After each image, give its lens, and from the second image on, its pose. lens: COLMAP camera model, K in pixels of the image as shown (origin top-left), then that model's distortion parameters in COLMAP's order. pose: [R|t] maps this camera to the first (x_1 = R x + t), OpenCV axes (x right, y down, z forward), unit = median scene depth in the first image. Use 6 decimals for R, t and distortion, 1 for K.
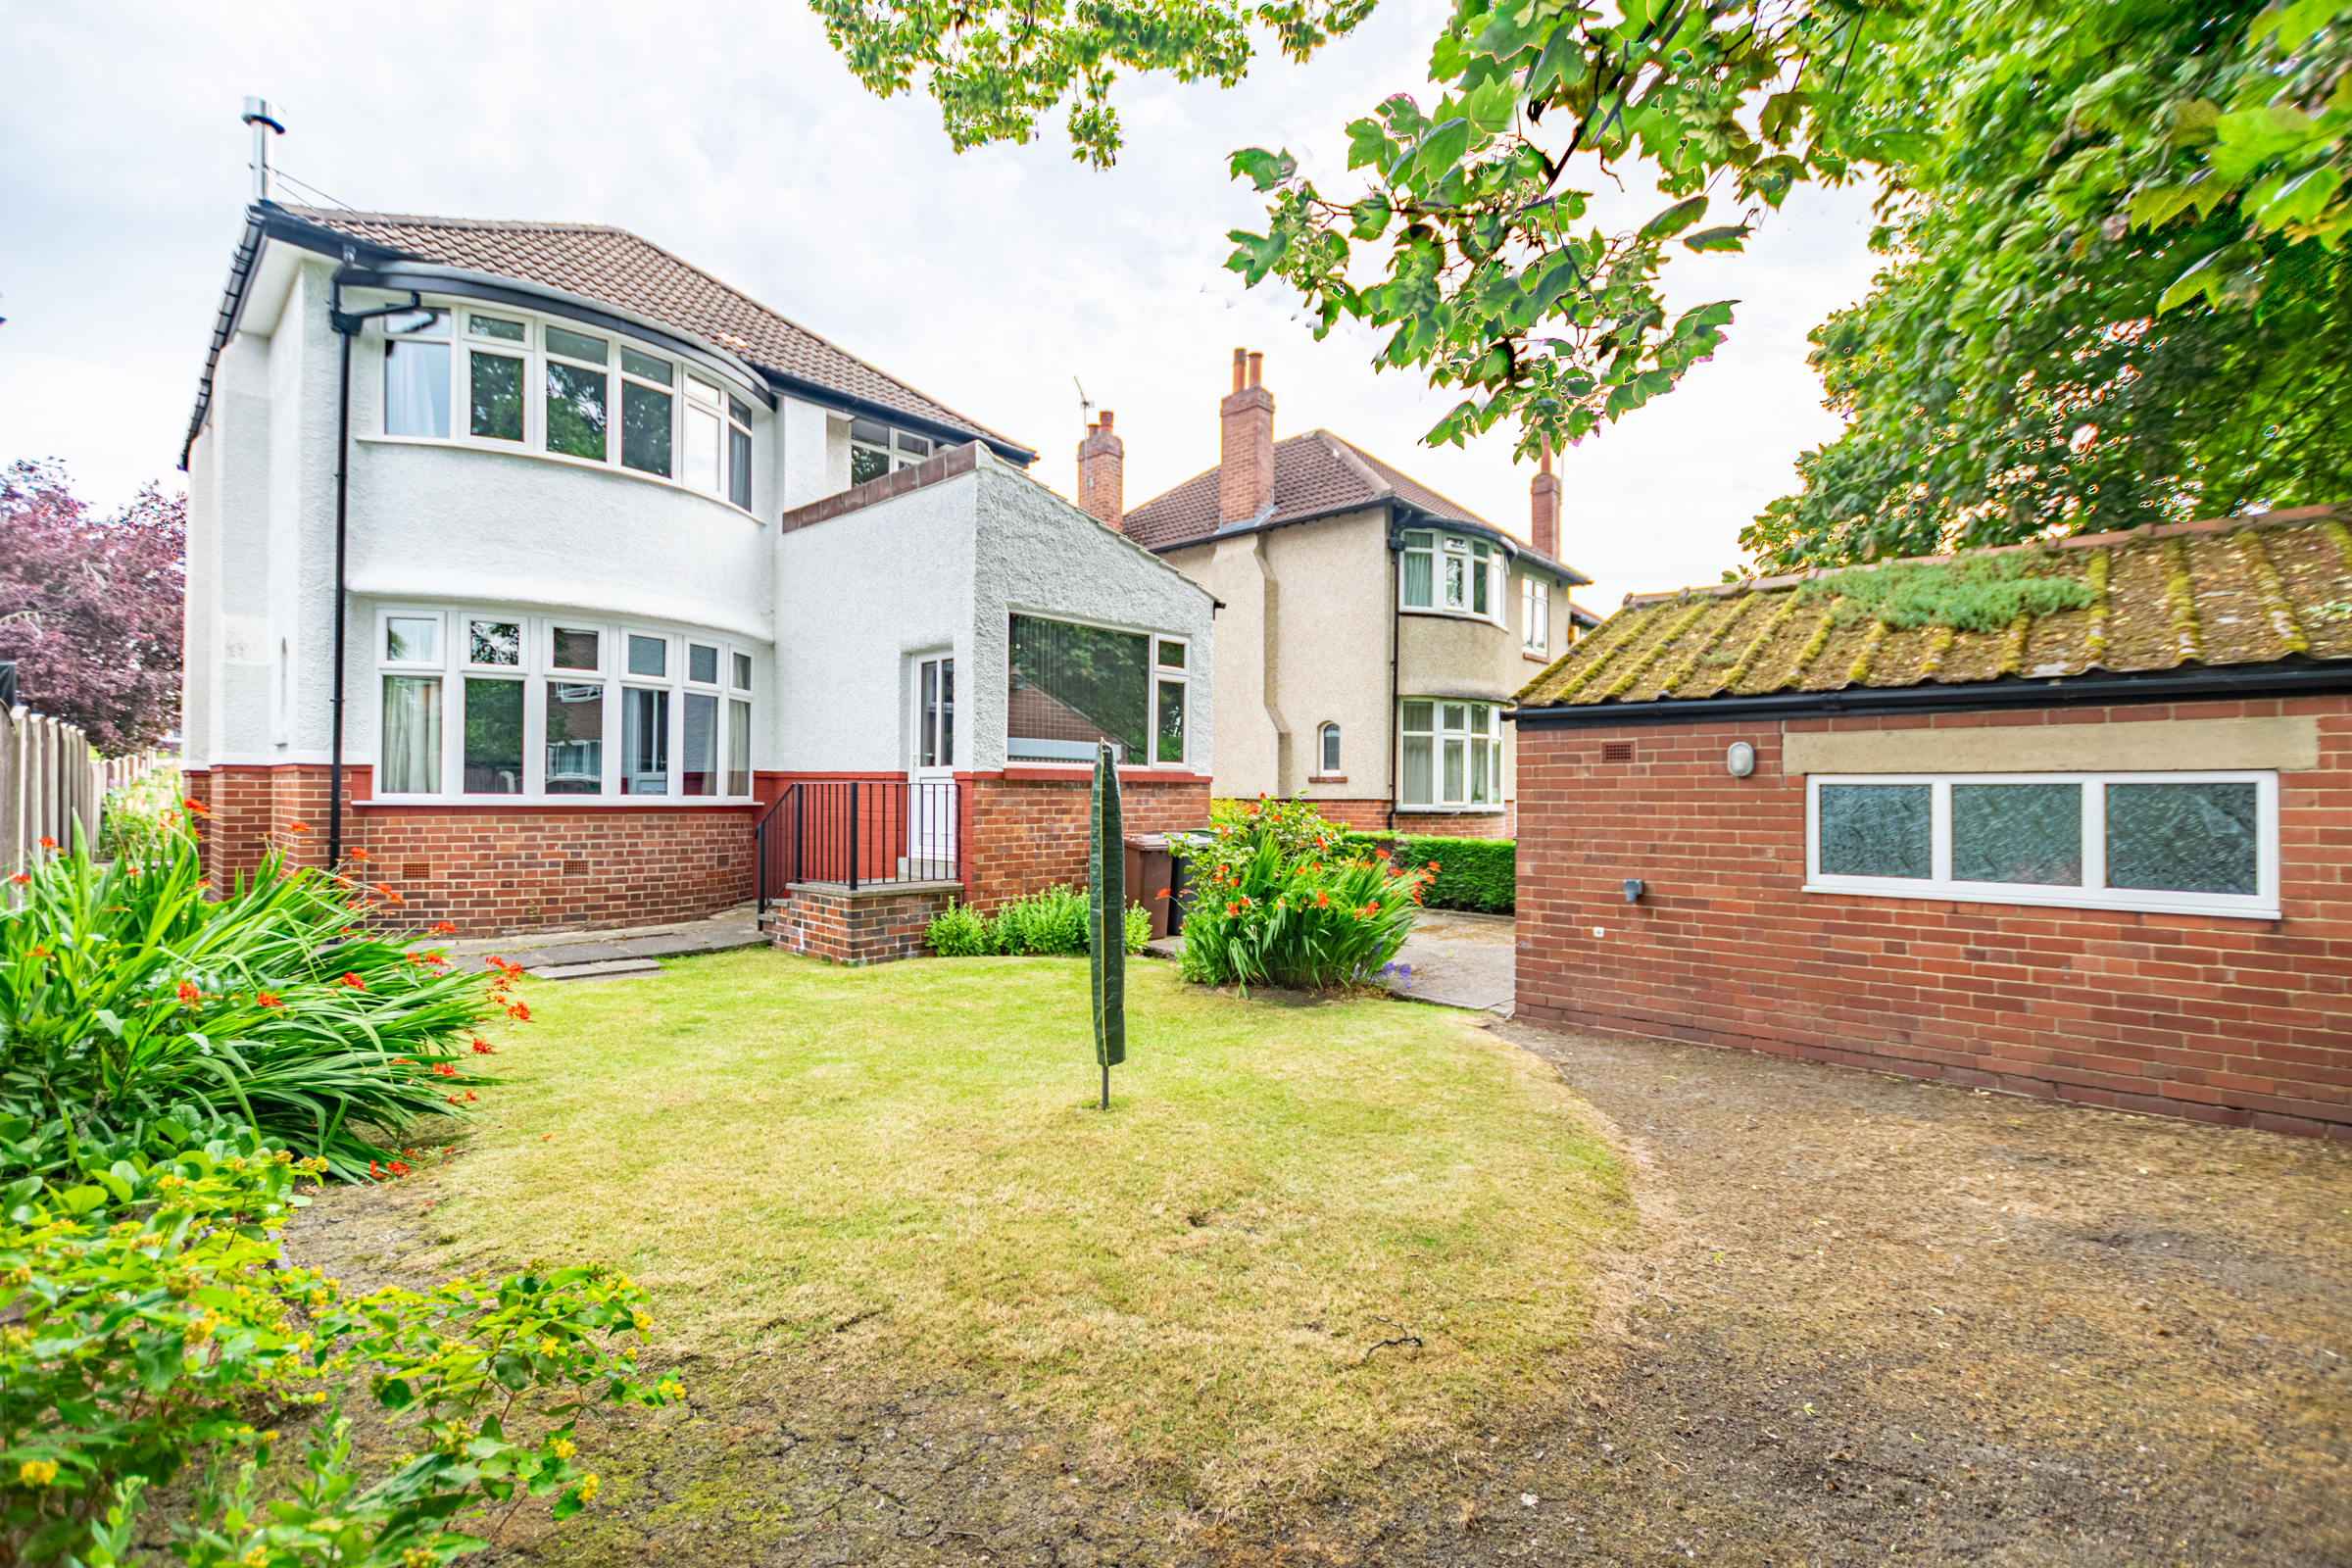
lens RADIAL K [[1023.9, 0, 1178.3], [0, 1023.9, 785.1], [0, 0, 1]] dist [0.007412, -0.001491]
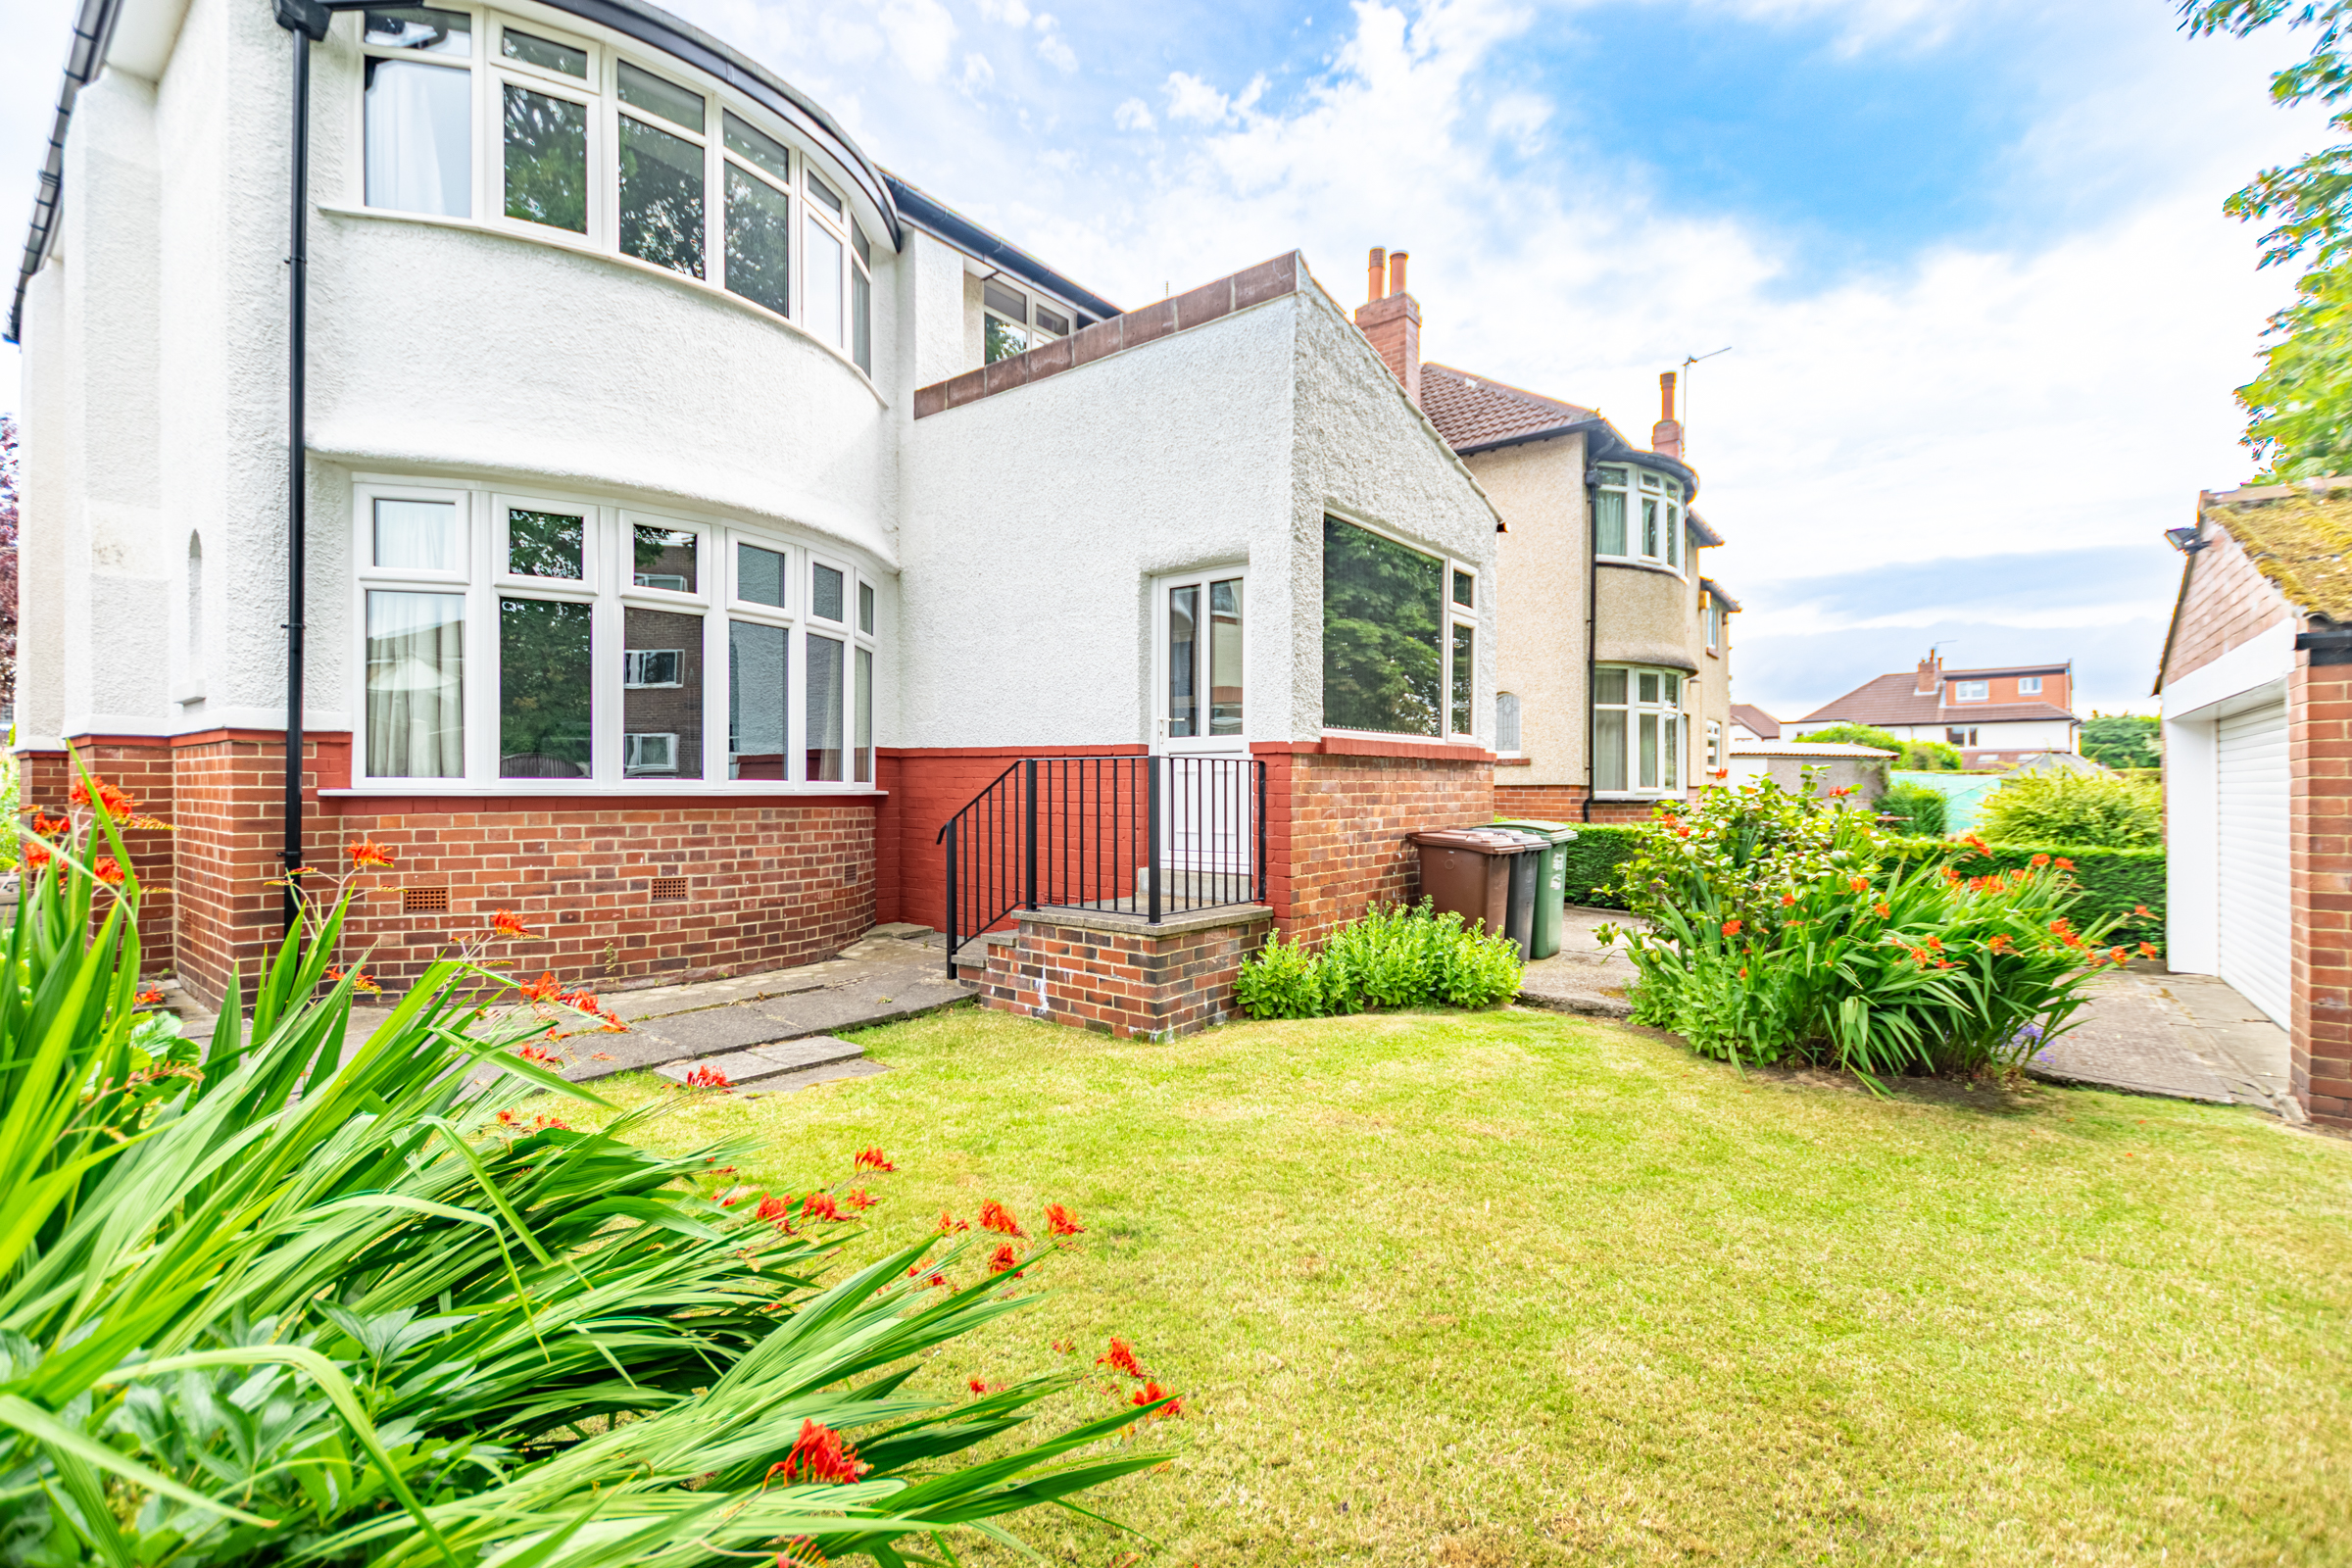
lens RADIAL K [[1023.9, 0, 1173.0], [0, 1023.9, 784.6], [0, 0, 1]] dist [0.007412, -0.001491]
pose [[0.997017, -0.004629, 0.077043, -0.306793], [0.004088, 0.999966, 0.007179, 0.009277], [-0.077073, -0.006842, 0.997002, 0.309360]]
